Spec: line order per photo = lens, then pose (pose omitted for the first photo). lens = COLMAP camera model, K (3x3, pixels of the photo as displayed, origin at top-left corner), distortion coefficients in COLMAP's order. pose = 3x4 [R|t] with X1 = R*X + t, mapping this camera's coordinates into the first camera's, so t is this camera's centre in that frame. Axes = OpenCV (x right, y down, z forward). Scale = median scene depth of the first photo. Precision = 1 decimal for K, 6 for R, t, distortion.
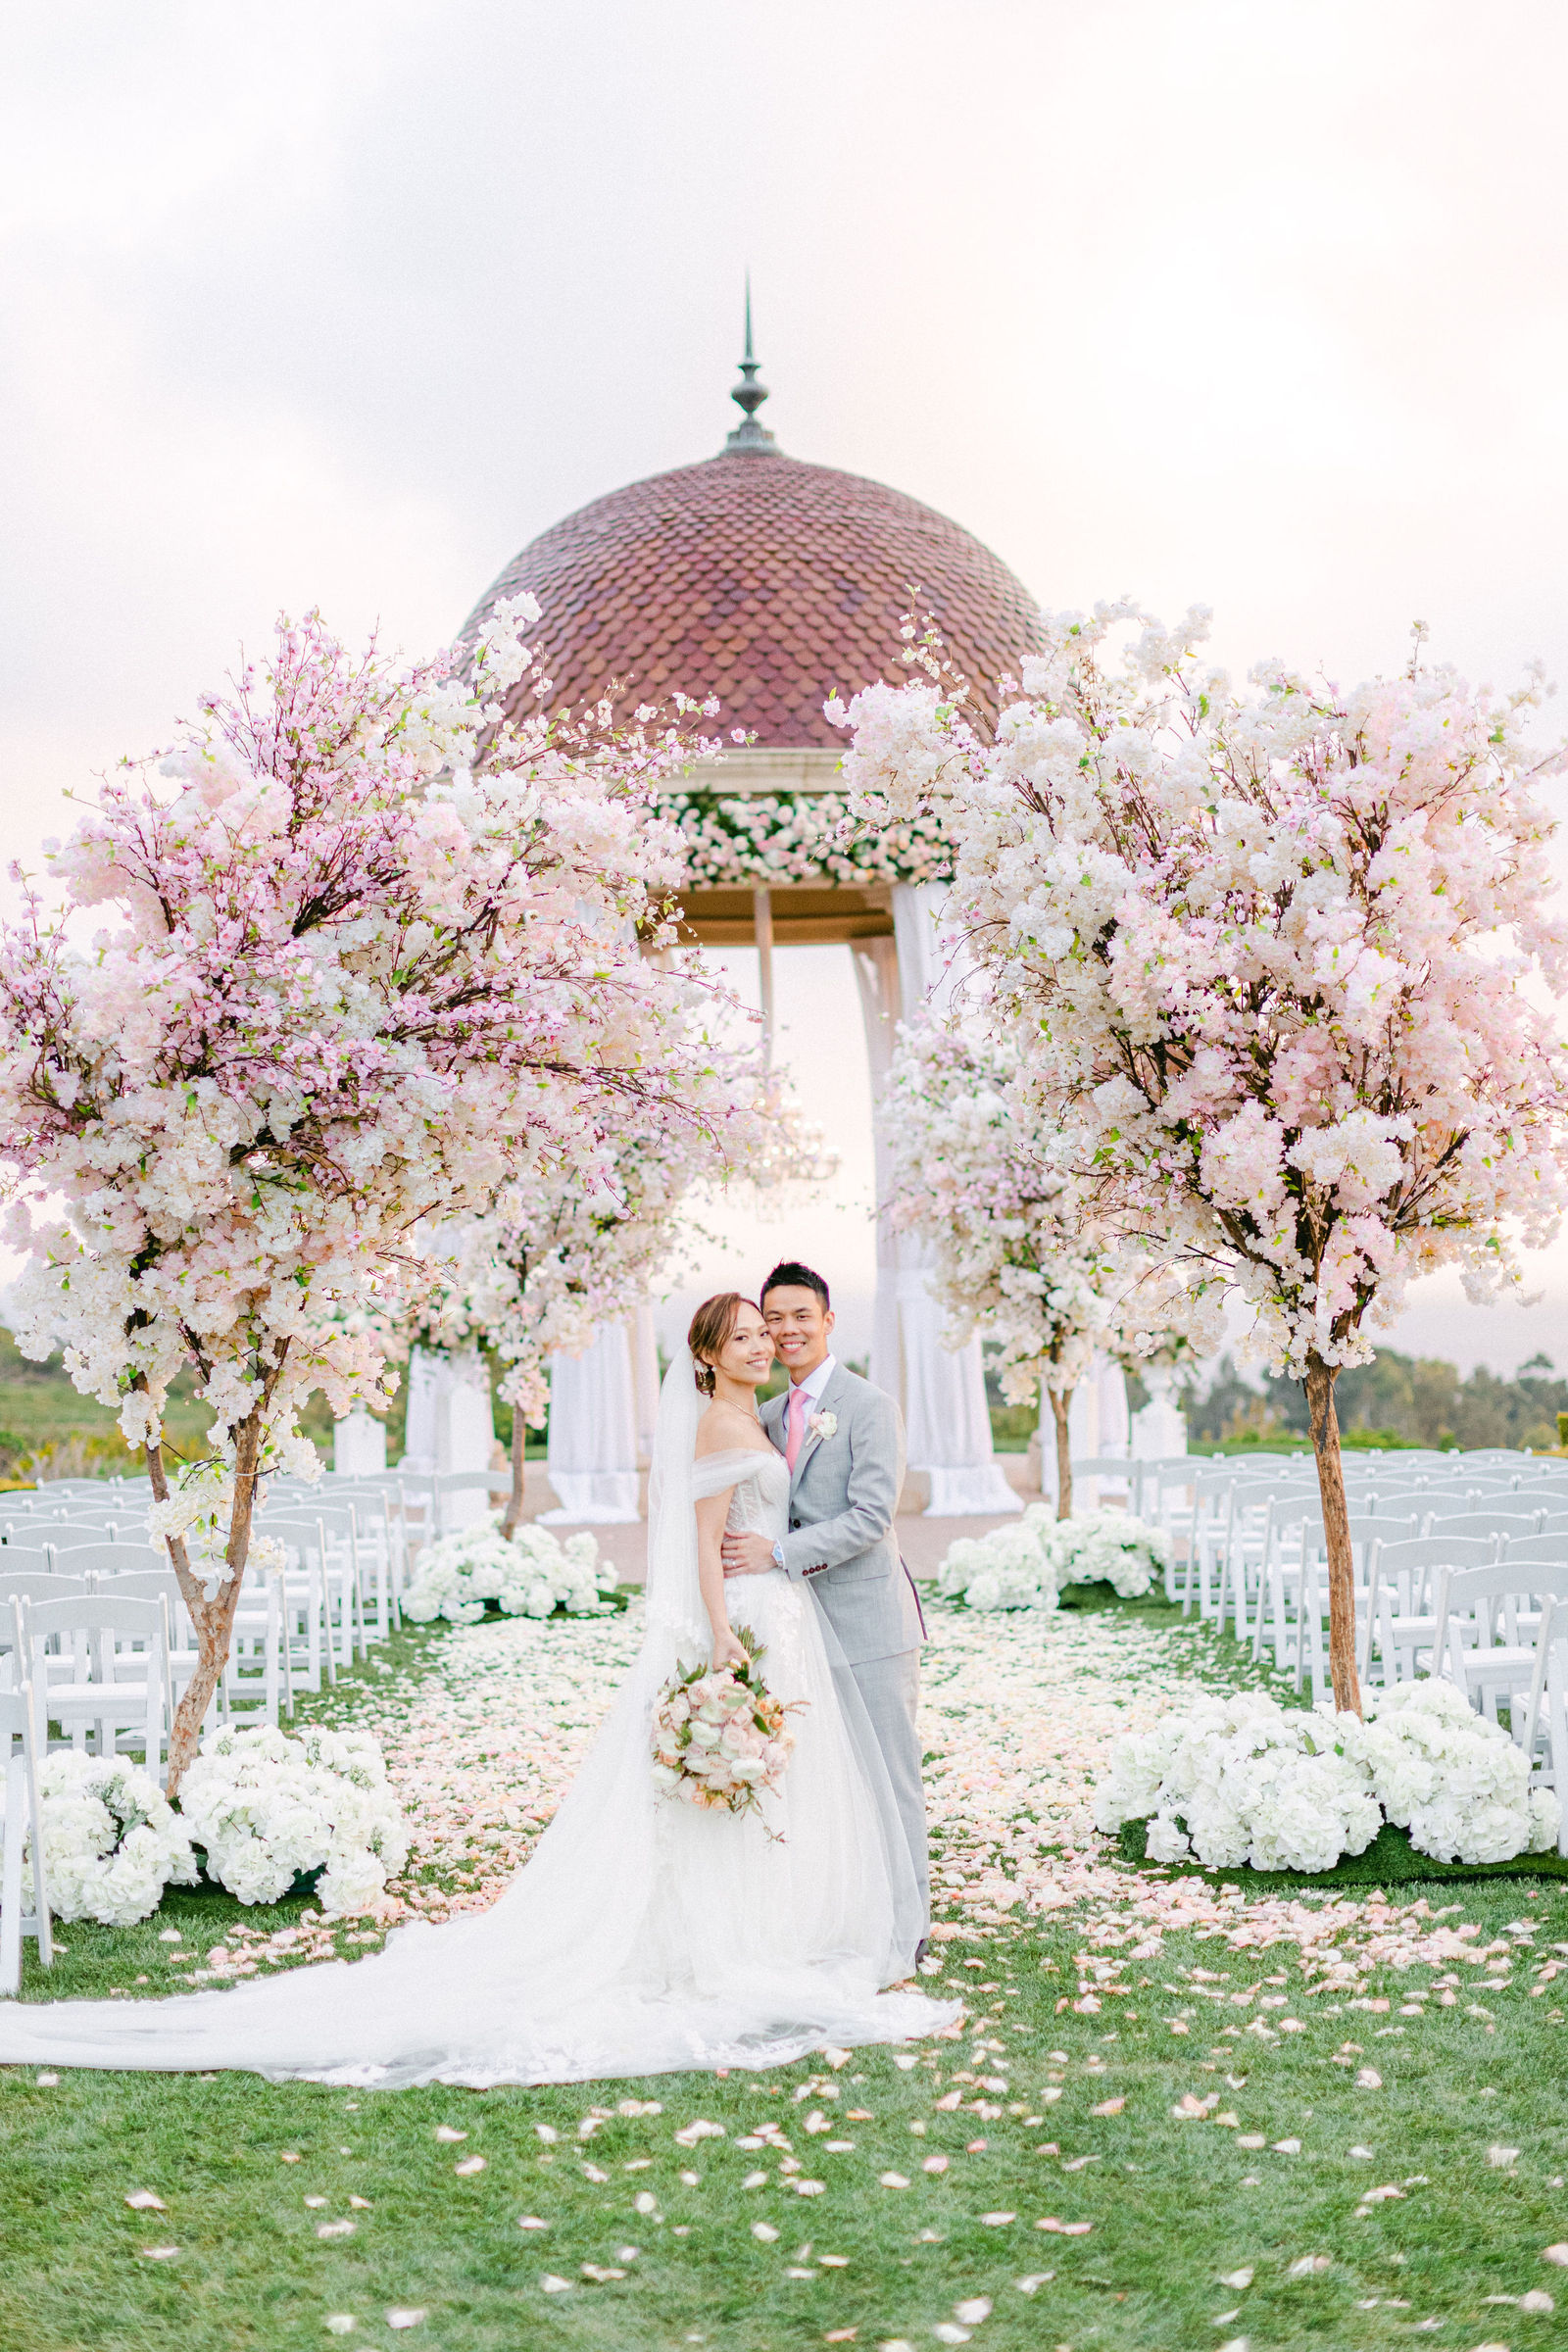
lens RADIAL K [[3463.1, 0, 747.4], [0, 3463.1, 1172.7], [0, 0, 1]] dist [-0.009218, -0.028685]
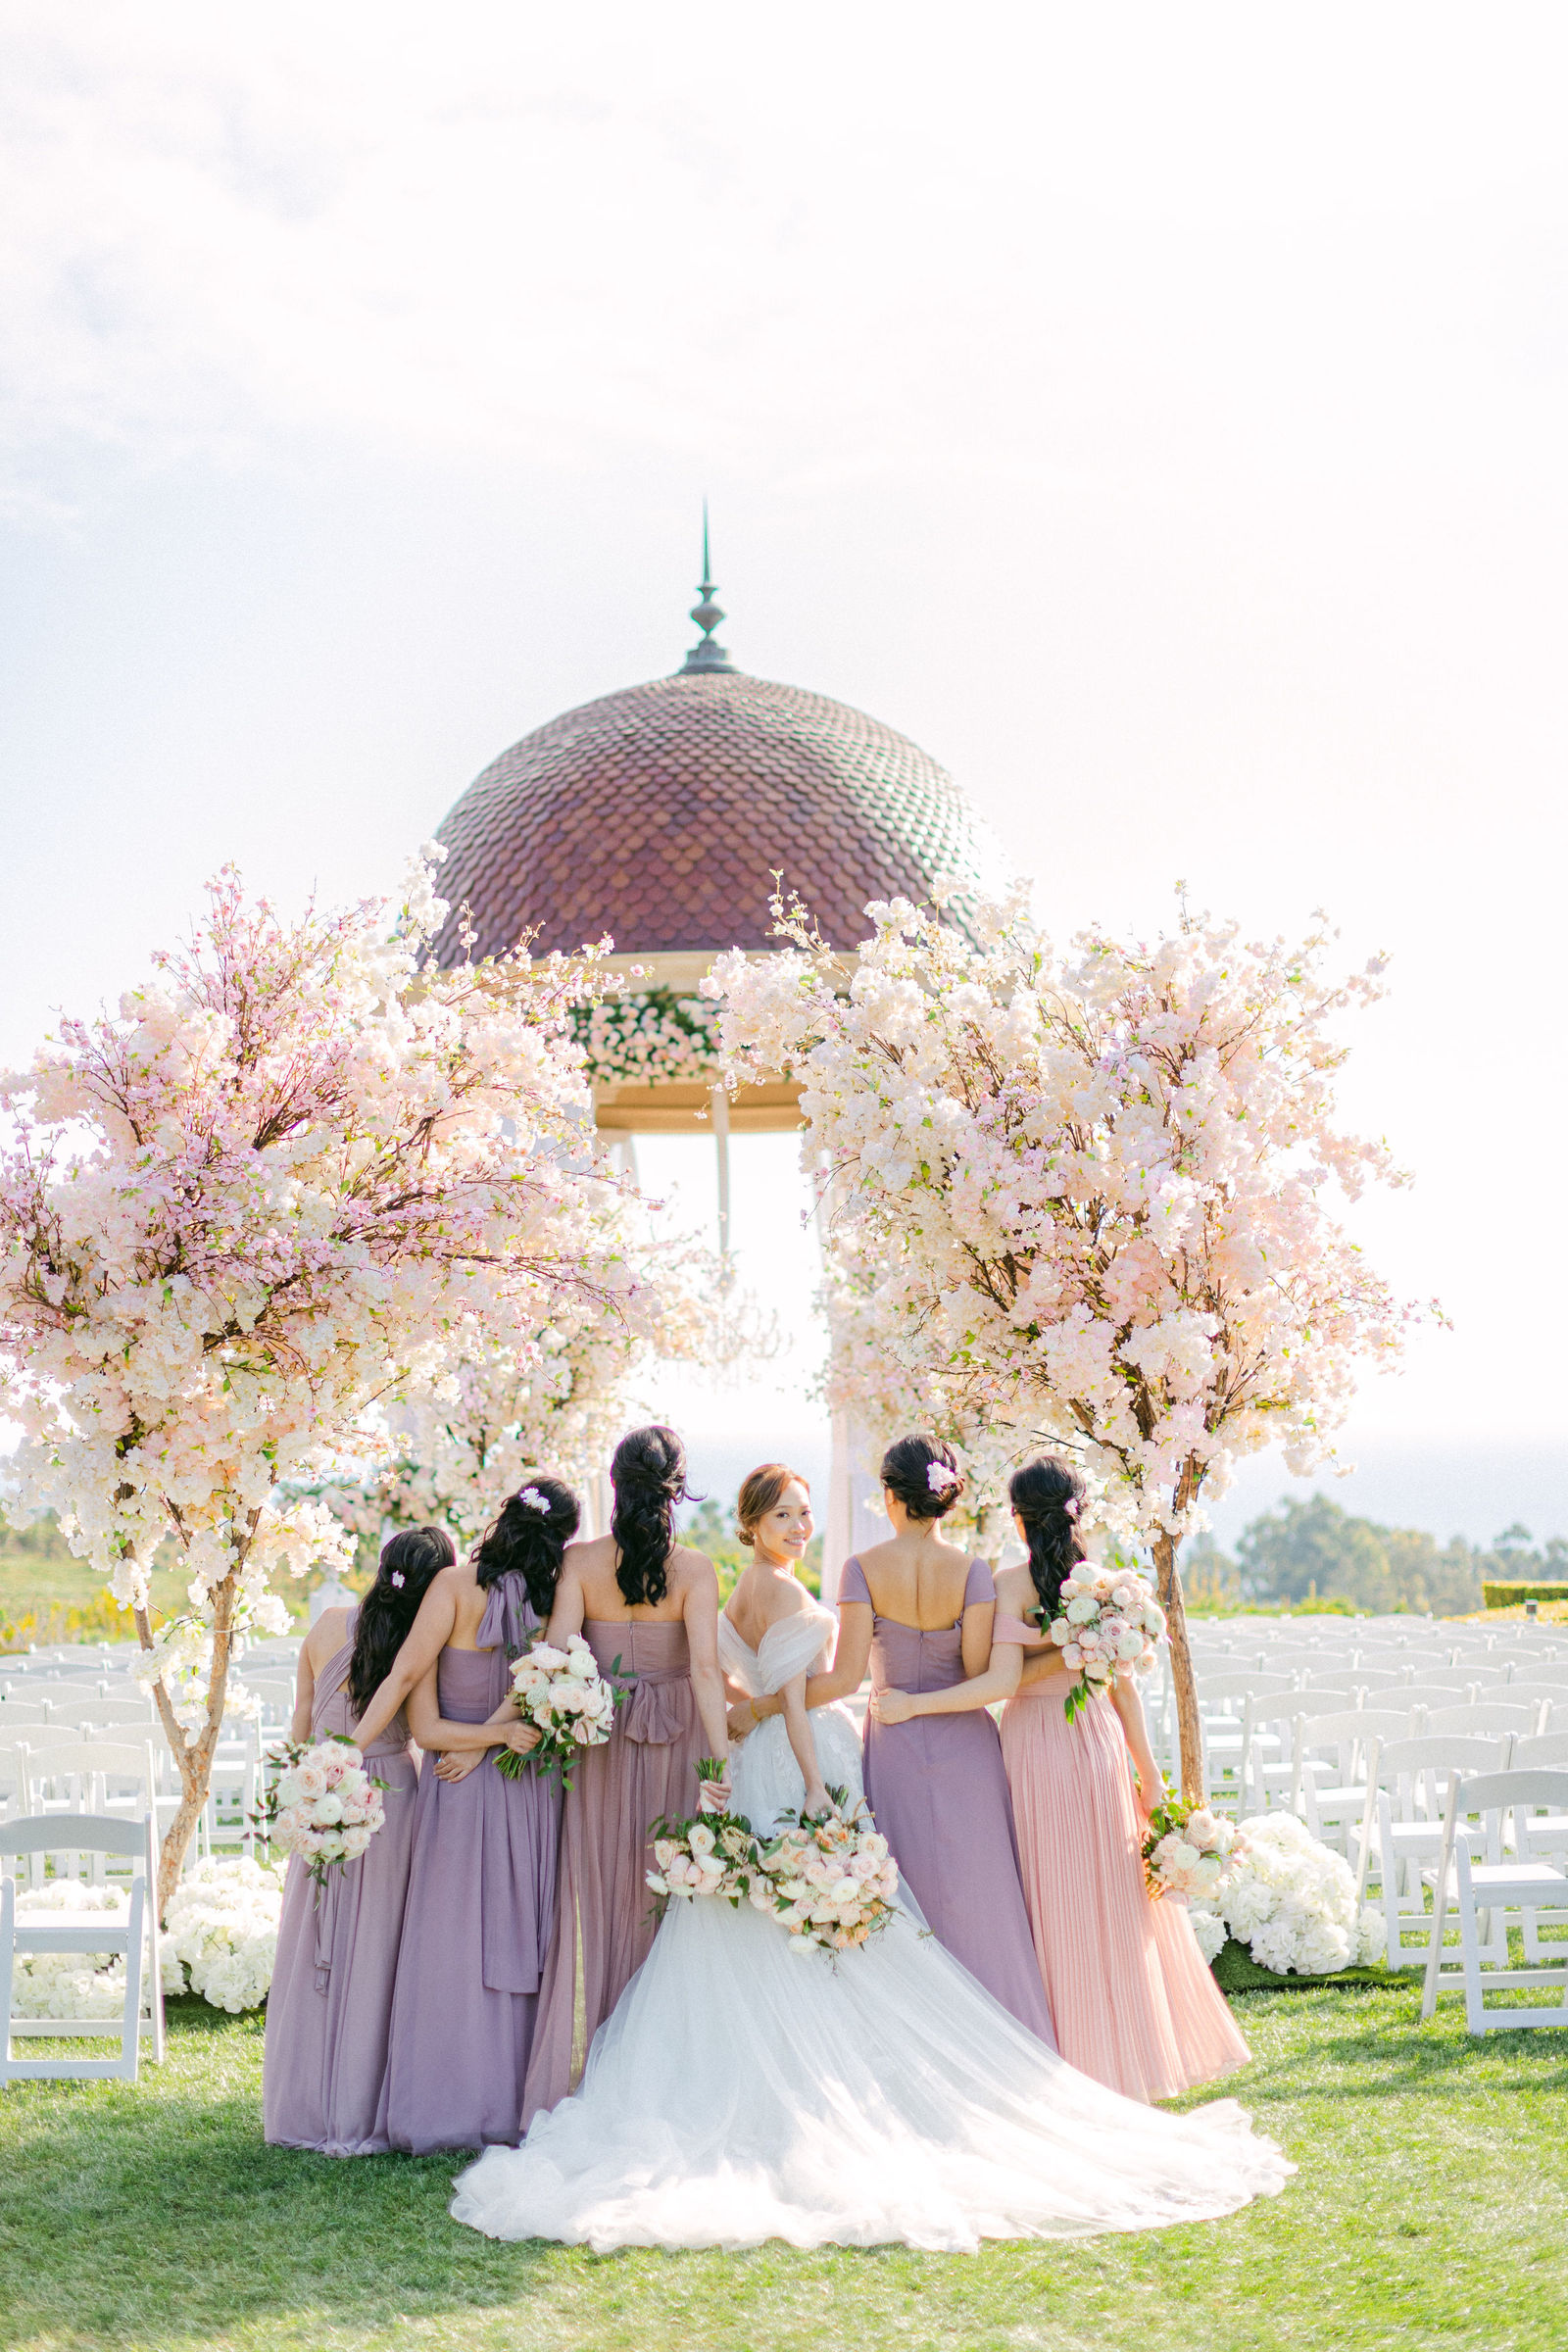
lens RADIAL K [[3406.2, 0, 782.8], [0, 3406.2, 1260.1], [0, 0, 1]] dist [-0.084402, 0.010771]
pose [[0.999870, -0.001013, 0.016080, 0.007433], [0.001418, 0.999681, -0.025207, -0.001934], [-0.016049, 0.025226, 0.999553, -0.037242]]
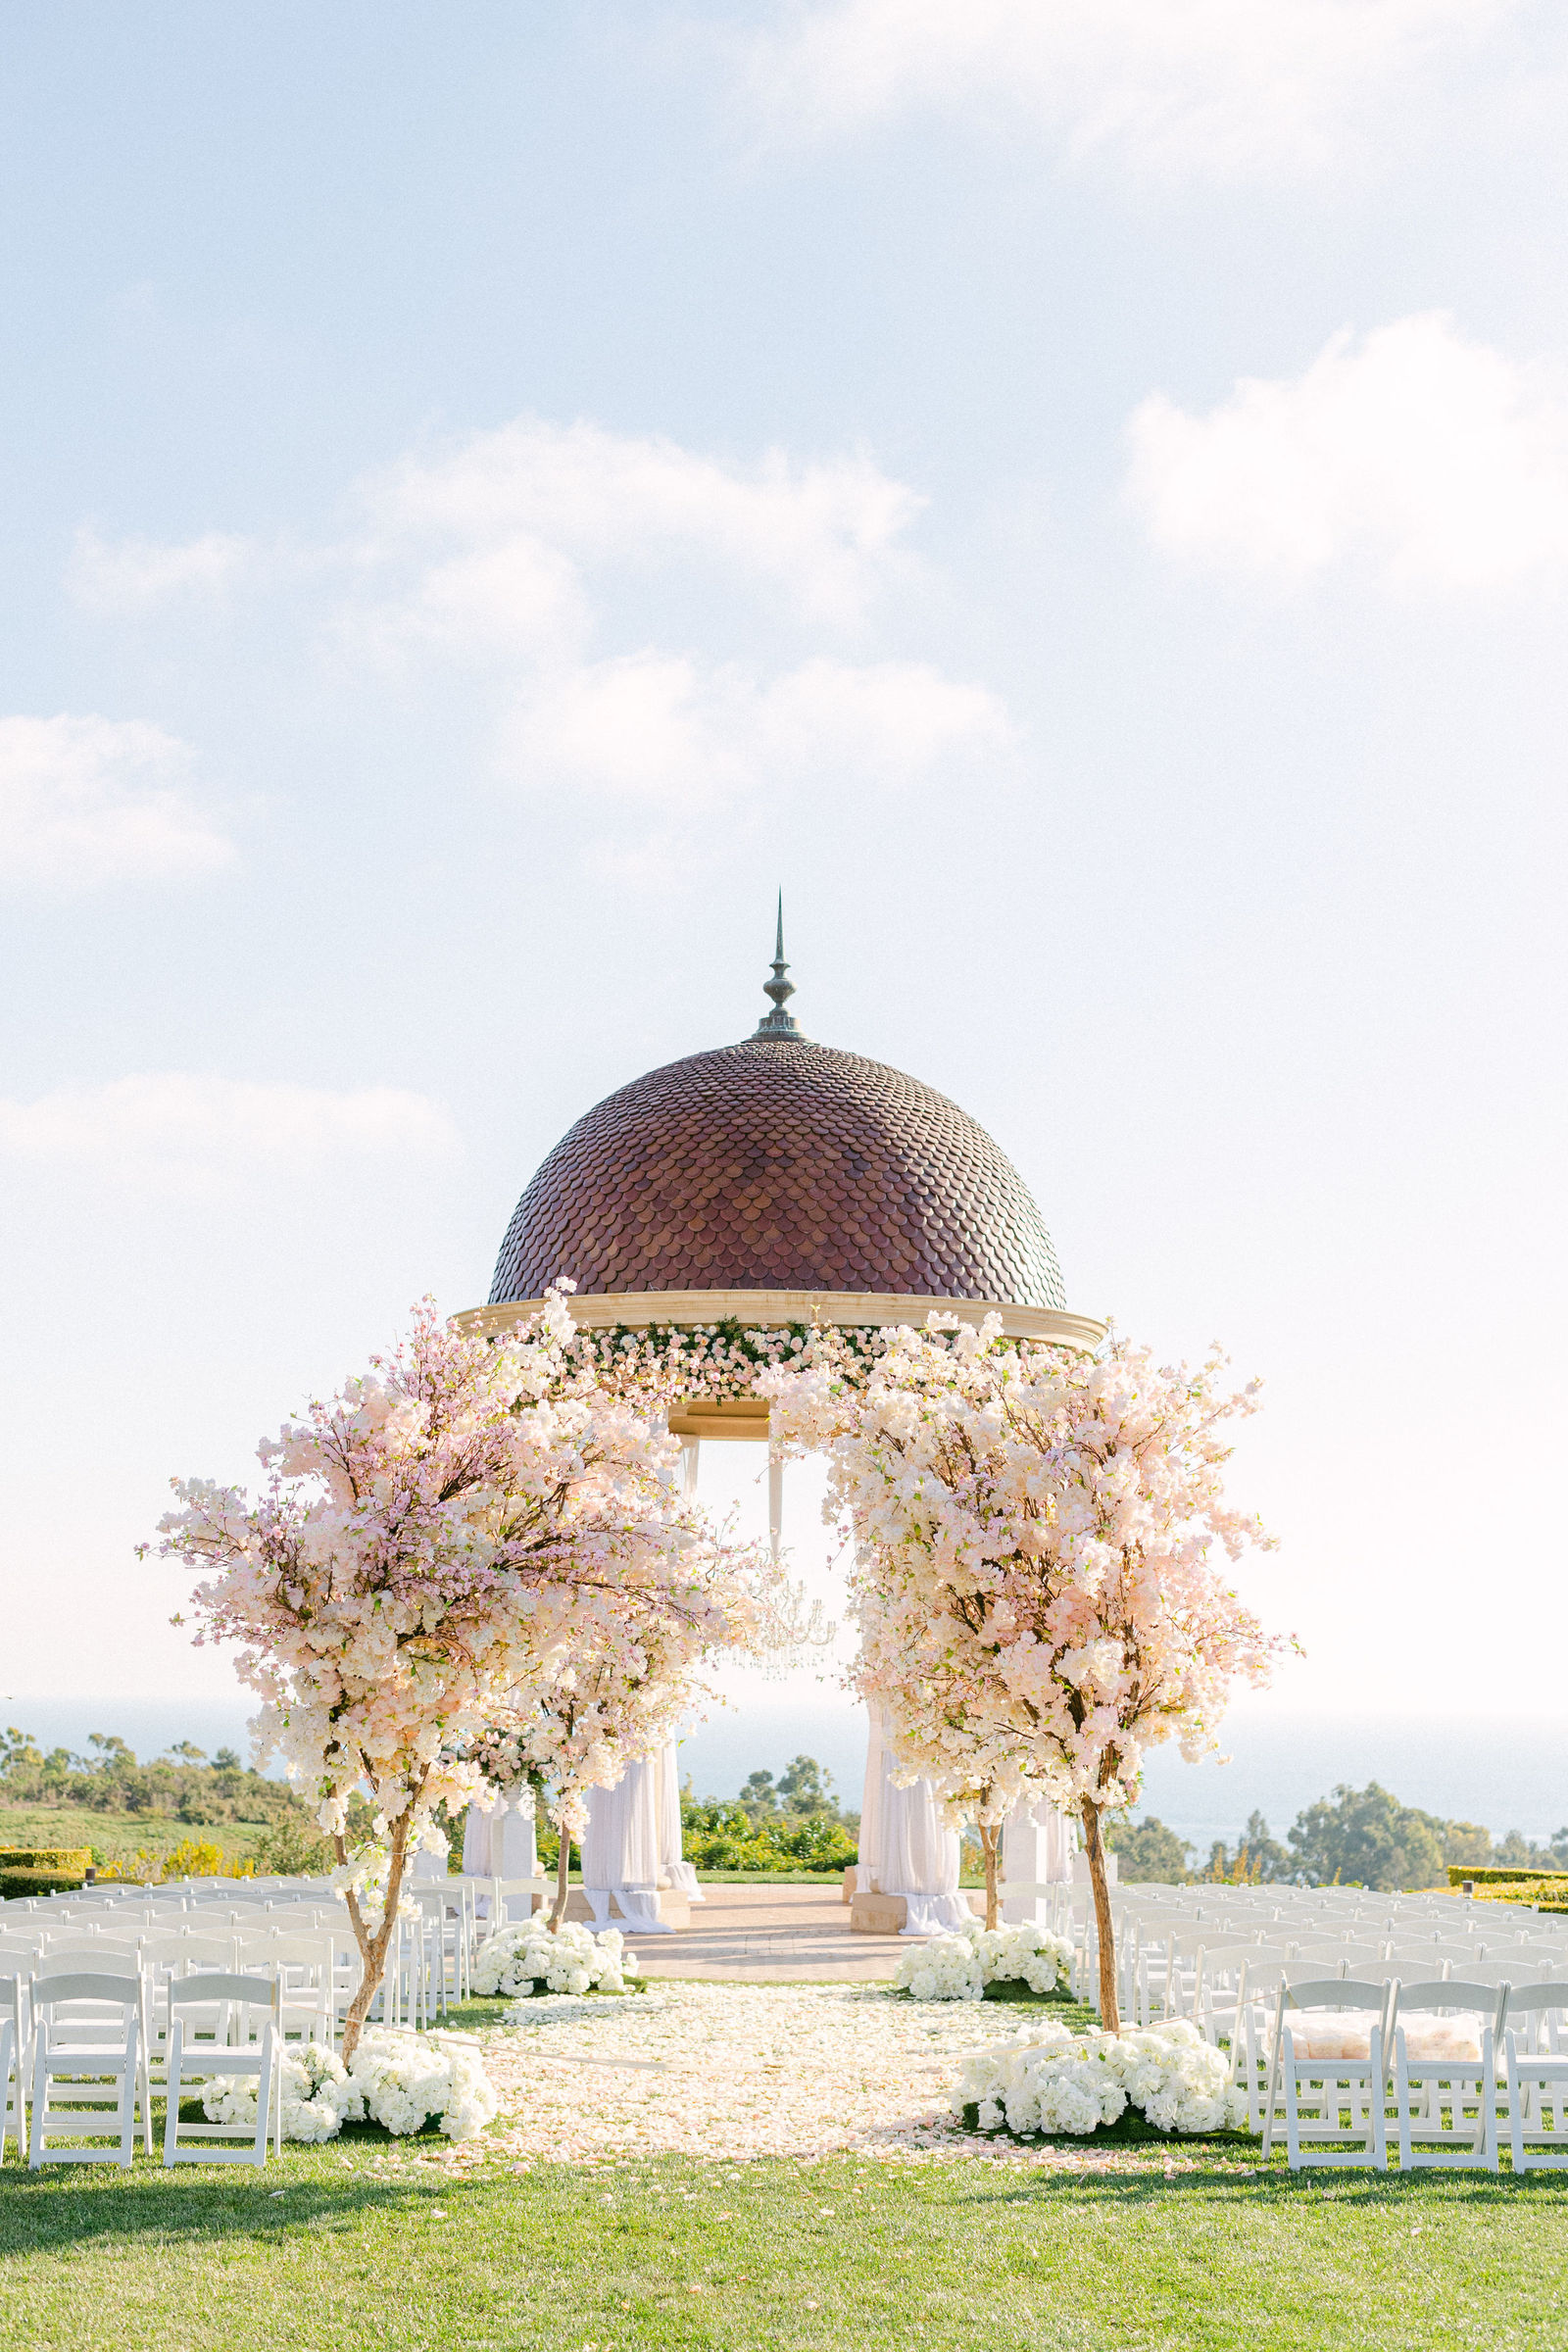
lens RADIAL K [[3410.3, 0, 747.7], [0, 3410.3, 1174.7], [0, 0, 1]] dist [0.043208, -0.035496]
pose [[0.999540, 0.026899, -0.014017, 0.008891], [-0.028475, 0.991351, -0.128112, -0.007960], [0.010449, 0.128452, 0.991661, -0.199269]]
